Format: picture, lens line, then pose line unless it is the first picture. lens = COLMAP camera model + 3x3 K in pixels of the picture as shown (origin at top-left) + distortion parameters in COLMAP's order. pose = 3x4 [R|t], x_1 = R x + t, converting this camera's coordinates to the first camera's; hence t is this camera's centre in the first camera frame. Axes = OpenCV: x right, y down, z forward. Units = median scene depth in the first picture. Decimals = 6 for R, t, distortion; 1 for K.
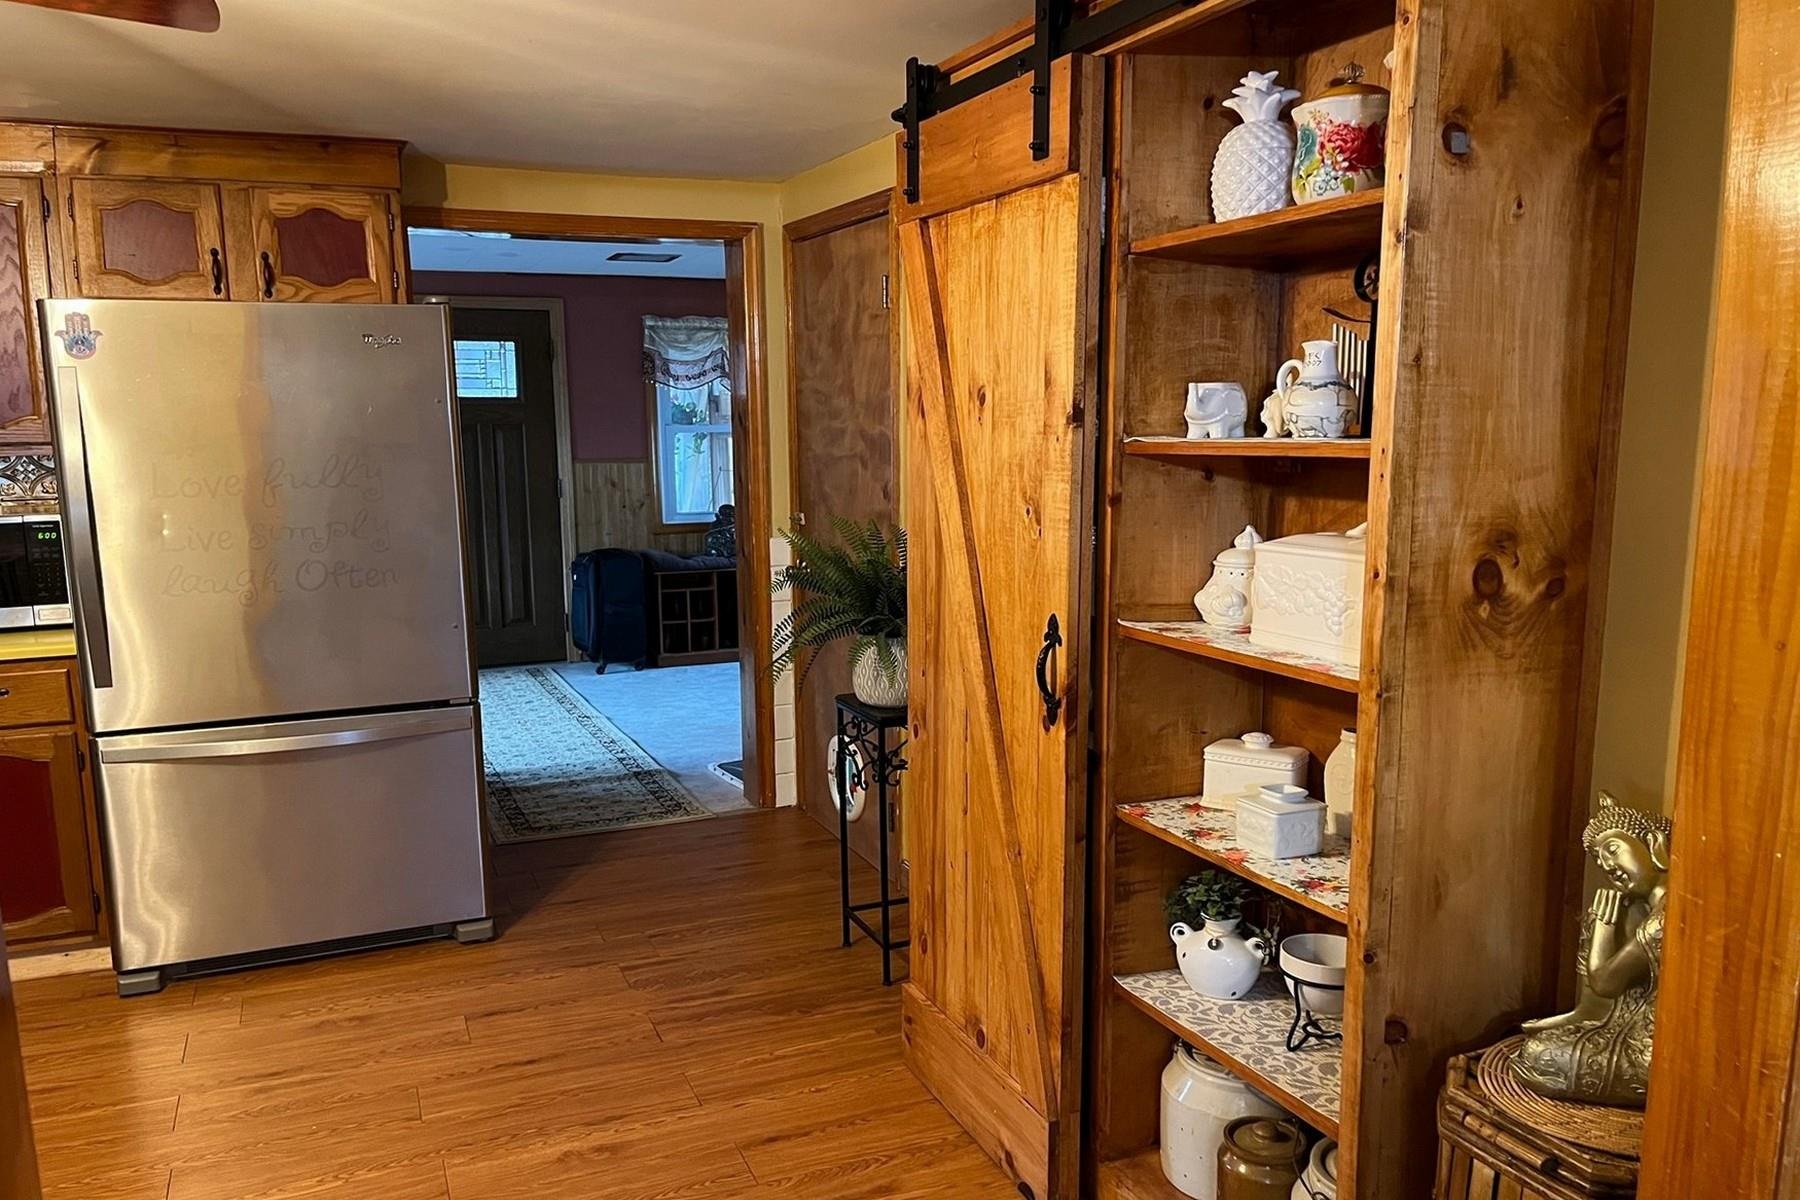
lens RADIAL K [[1384.2, 0, 903.9], [0, 1384.2, 638.3], [0, 0, 1]] dist [0.070893, -0.083850]
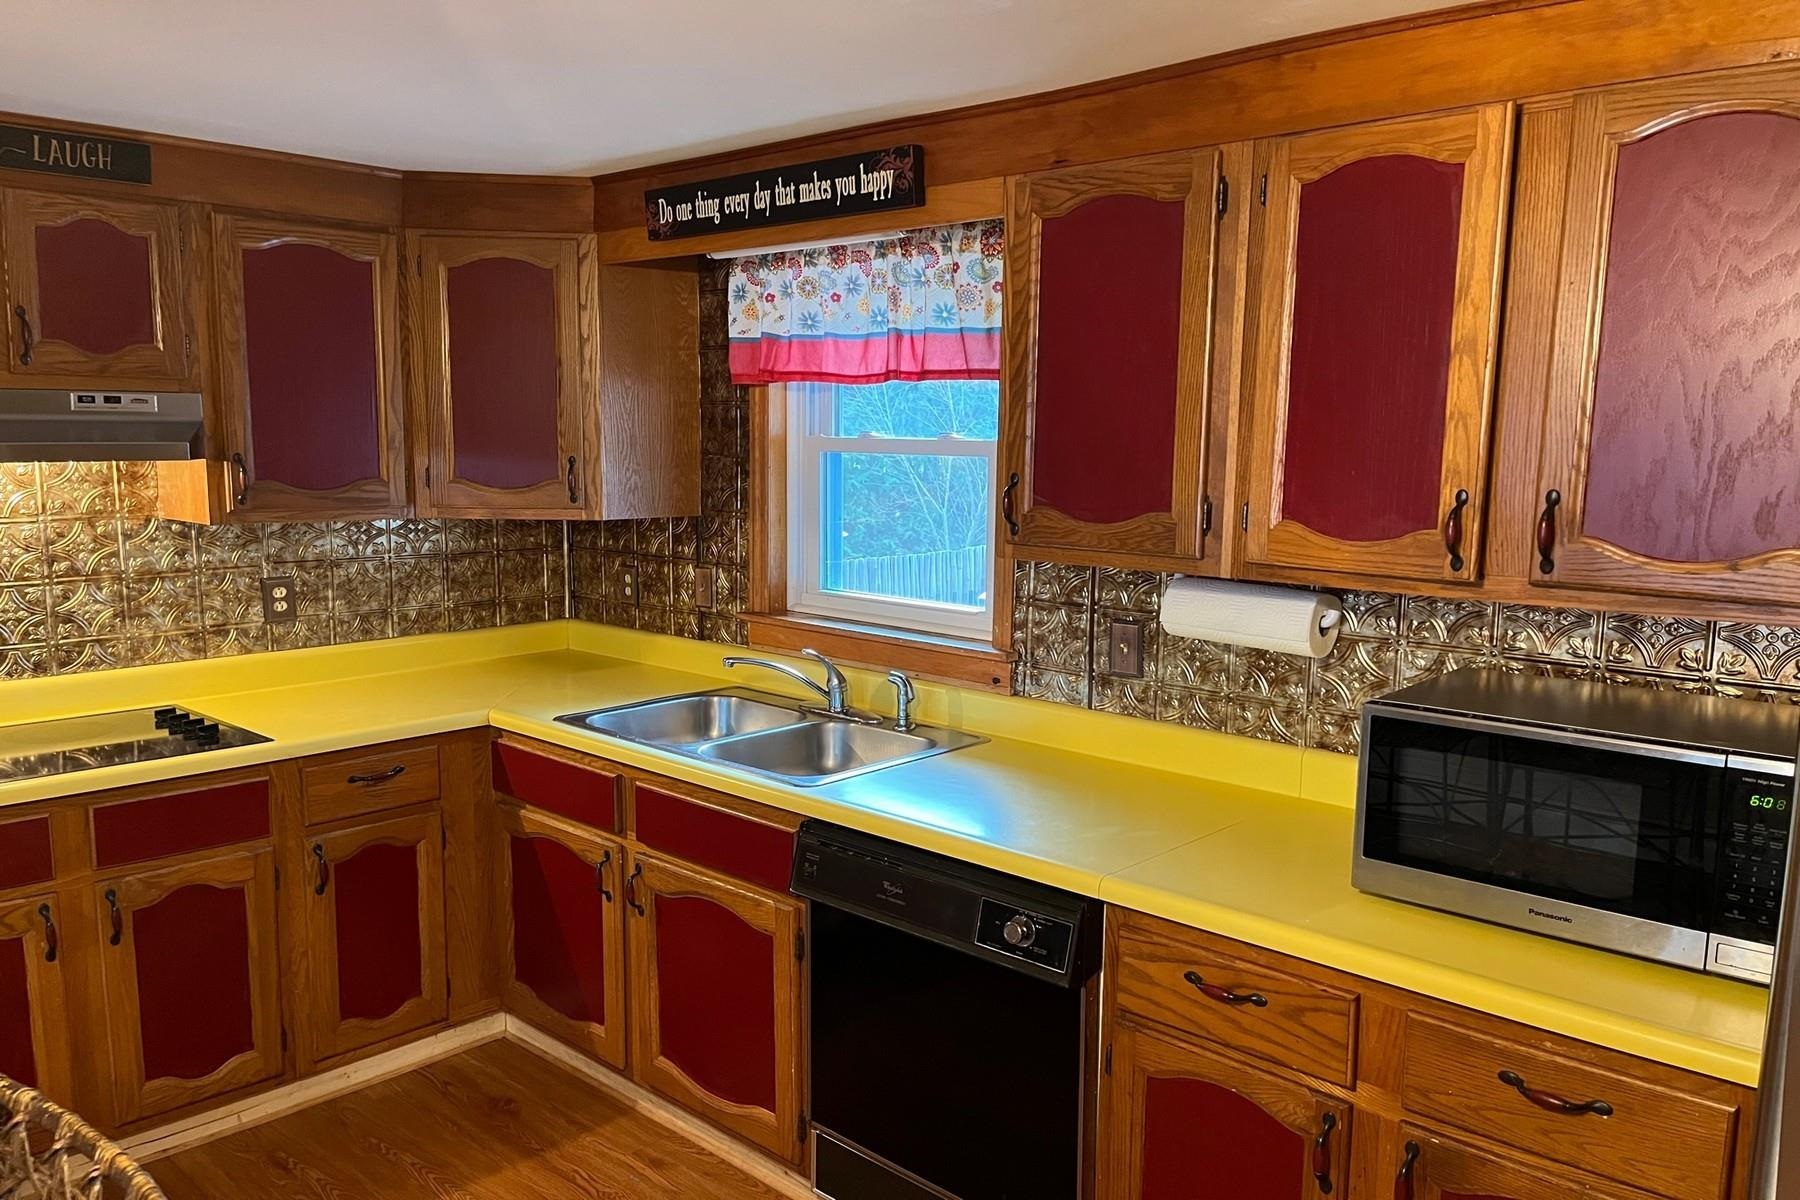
lens RADIAL K [[1384.2, 0, 903.9], [0, 1384.2, 638.3], [0, 0, 1]] dist [0.070893, -0.083850]
pose [[0.410426, 0.151842, -0.899163, -0.476401], [-0.166974, 0.981882, 0.089594, -0.188147], [0.896476, 0.113365, 0.428344, 0.808756]]
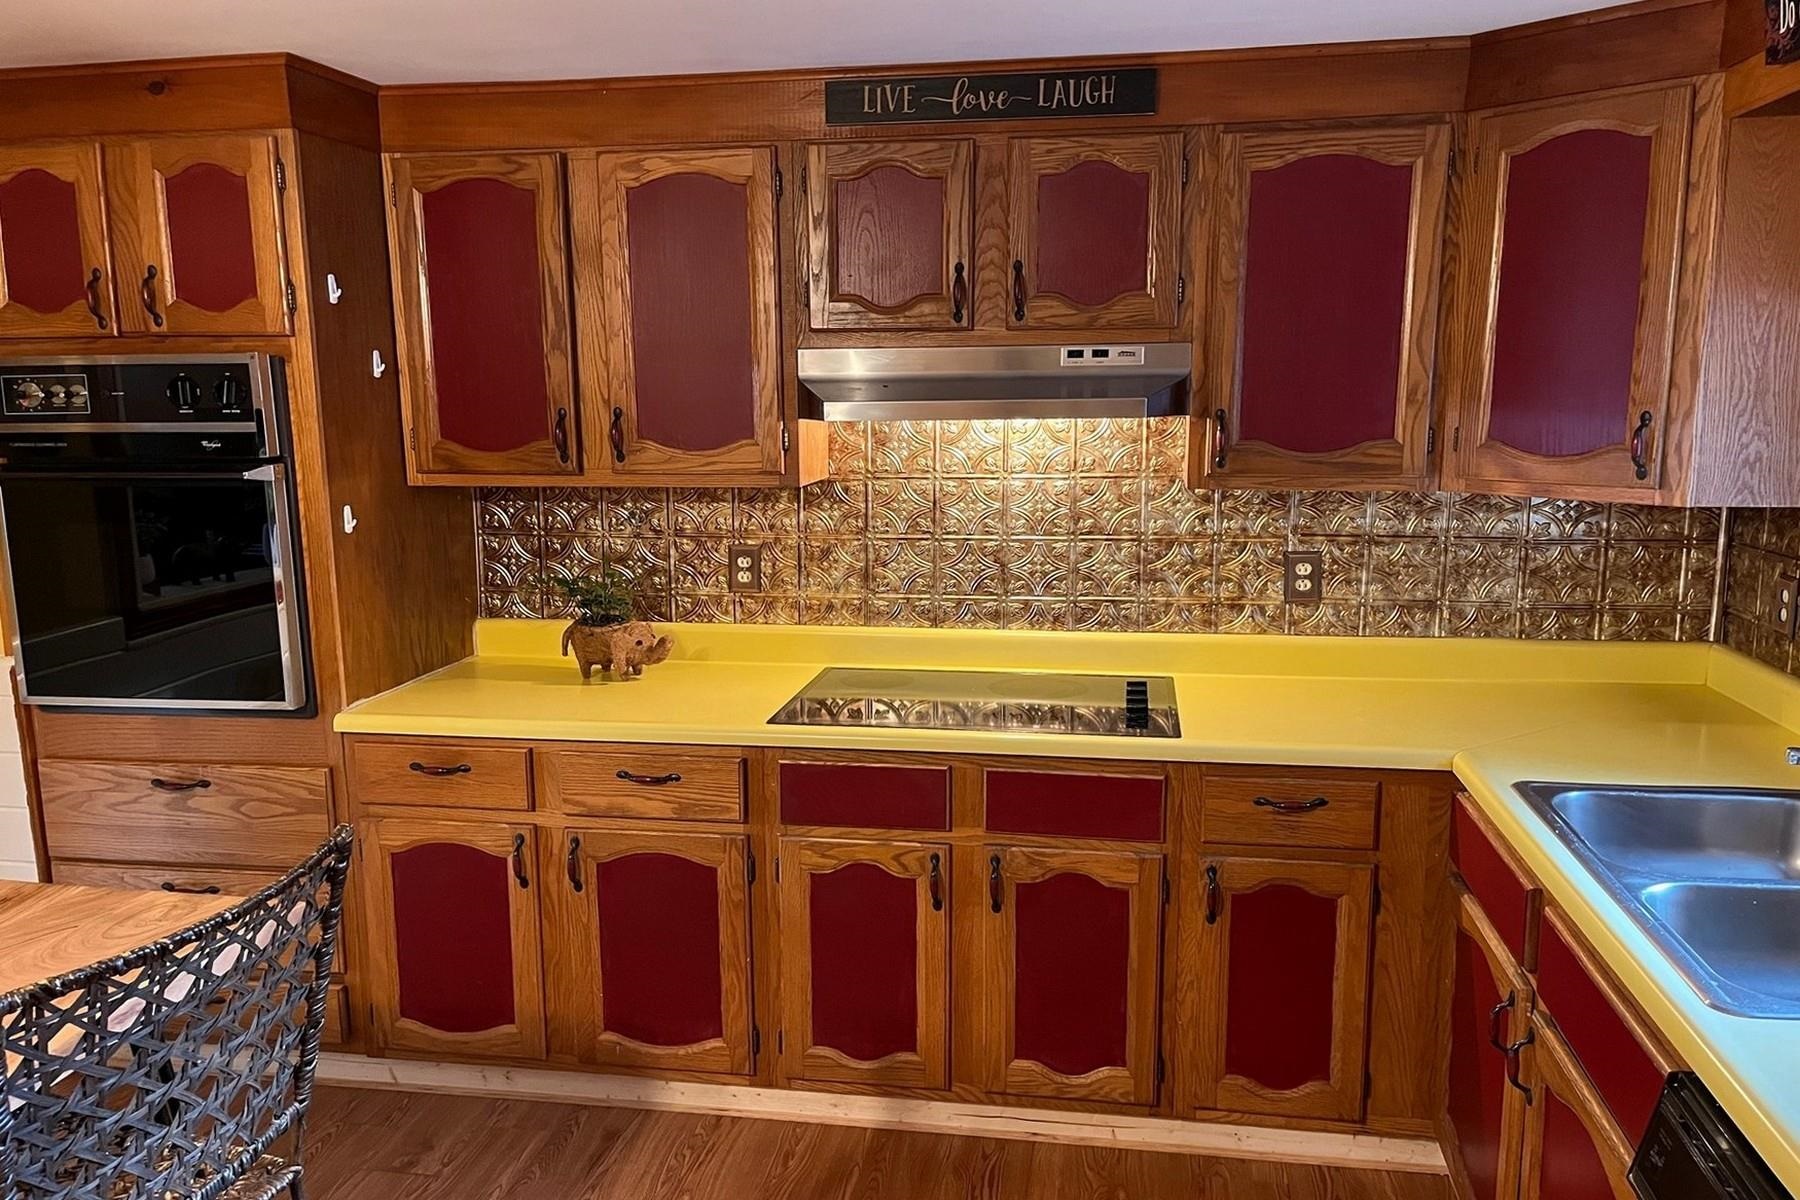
lens RADIAL K [[1384.2, 0, 903.9], [0, 1384.2, 638.3], [0, 0, 1]] dist [0.070893, -0.083850]
pose [[-0.533912, 0.168359, -0.828610, -0.836716], [-0.128249, 0.952513, 0.276171, -0.244301], [0.835757, 0.253719, -0.486966, 1.208856]]
